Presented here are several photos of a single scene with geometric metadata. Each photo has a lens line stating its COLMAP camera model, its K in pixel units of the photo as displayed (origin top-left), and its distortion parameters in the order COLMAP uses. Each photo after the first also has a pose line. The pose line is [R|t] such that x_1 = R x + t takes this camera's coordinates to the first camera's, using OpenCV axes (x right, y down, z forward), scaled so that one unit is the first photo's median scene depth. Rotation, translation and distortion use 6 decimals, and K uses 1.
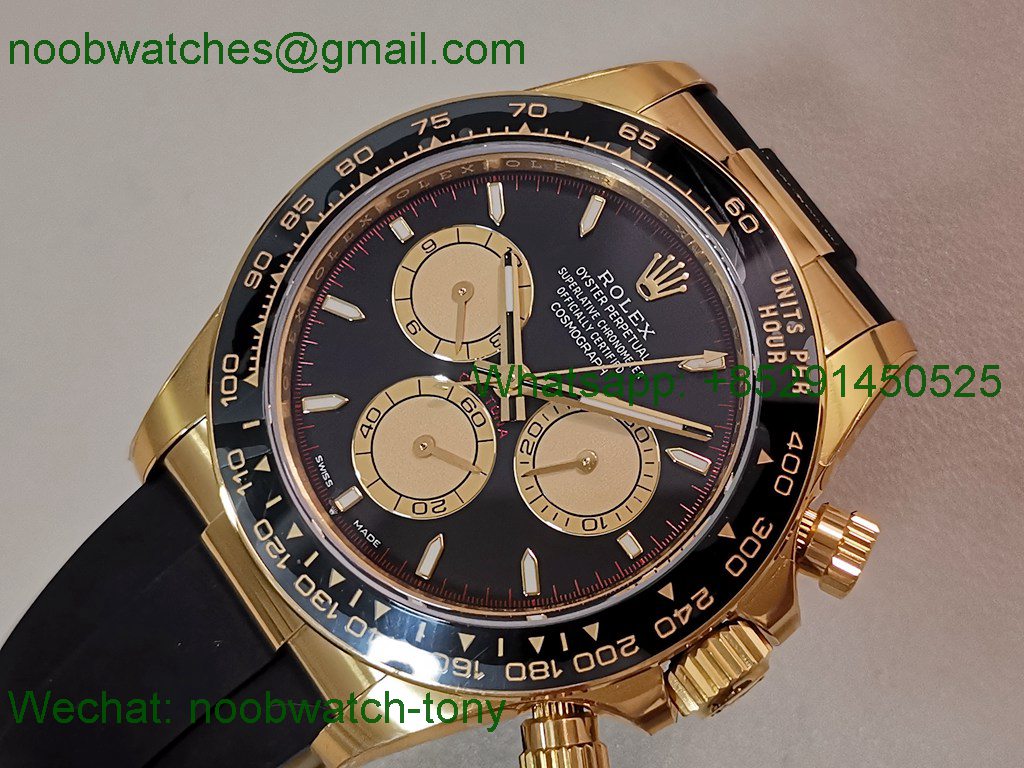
lens RADIAL K [[1759.1, 0, 532.6], [0, 1759.1, 385.2], [0, 0, 1]] dist [0.072190, -0.051245]
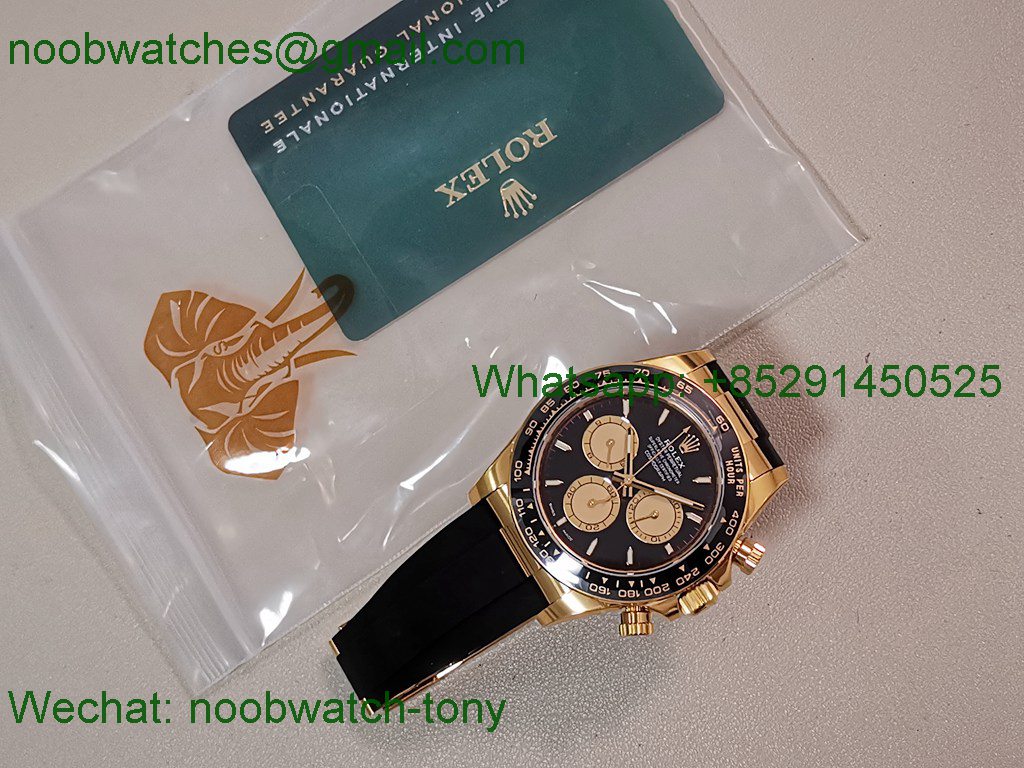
lens RADIAL K [[1759.1, 0, 532.6], [0, 1759.1, 385.2], [0, 0, 1]] dist [0.072190, -0.051245]
pose [[0.996260, 0.082546, 0.025529, -0.229044], [-0.083699, 0.995333, 0.048021, -0.254729], [-0.021446, -0.049978, 0.998520, -1.564159]]
